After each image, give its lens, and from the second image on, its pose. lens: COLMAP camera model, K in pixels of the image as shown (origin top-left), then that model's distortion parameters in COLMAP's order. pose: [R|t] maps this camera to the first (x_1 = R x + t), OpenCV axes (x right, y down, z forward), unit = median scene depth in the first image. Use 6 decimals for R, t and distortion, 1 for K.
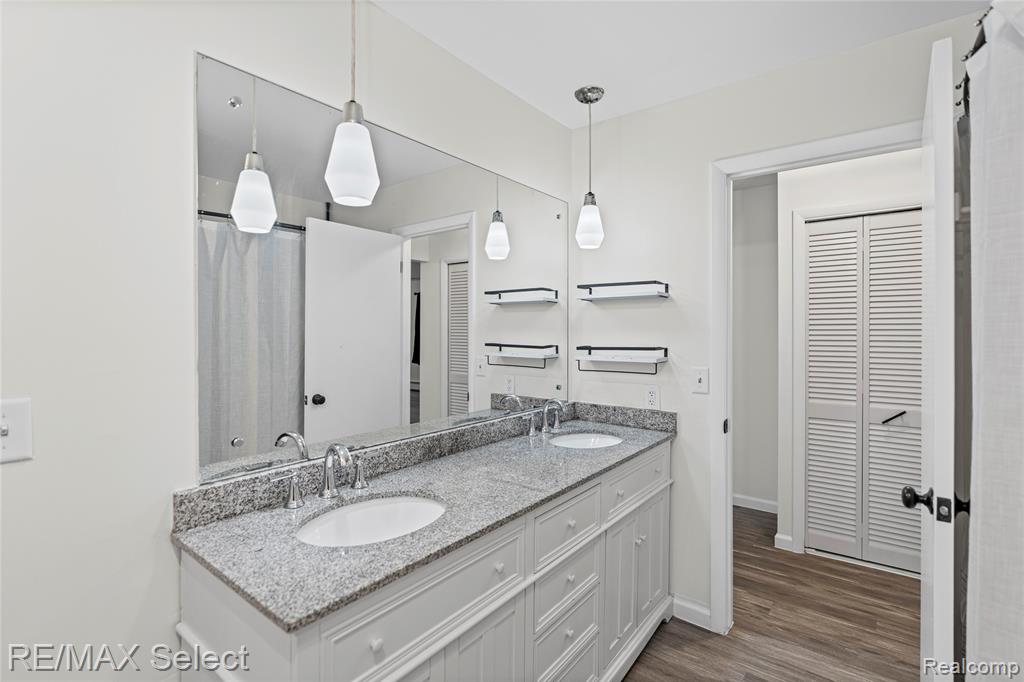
lens RADIAL K [[469.2, 0, 515.2], [0, 469.2, 335.3], [0, 0, 1]] dist [-0.003709, 0.000414]
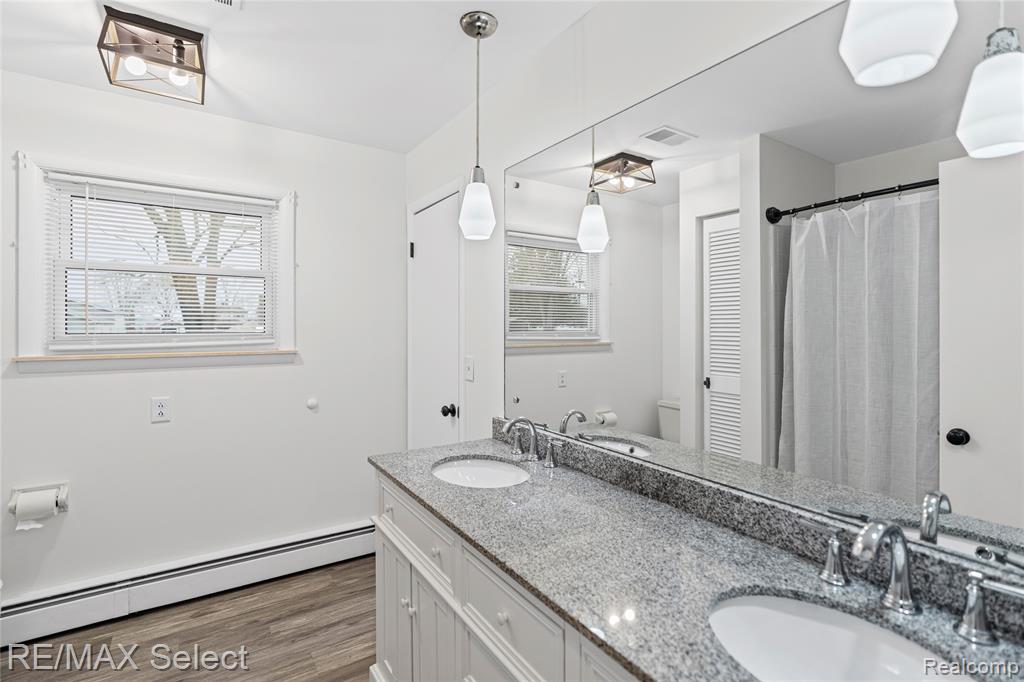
lens RADIAL K [[469.2, 0, 509.8], [0, 469.2, 335.9], [0, 0, 1]] dist [-0.003709, 0.000414]
pose [[-0.303045, 0.024133, -0.952671, 0.610065], [-0.009375, 0.999555, 0.028303, -0.023450], [0.952930, 0.017508, -0.302684, 0.961043]]
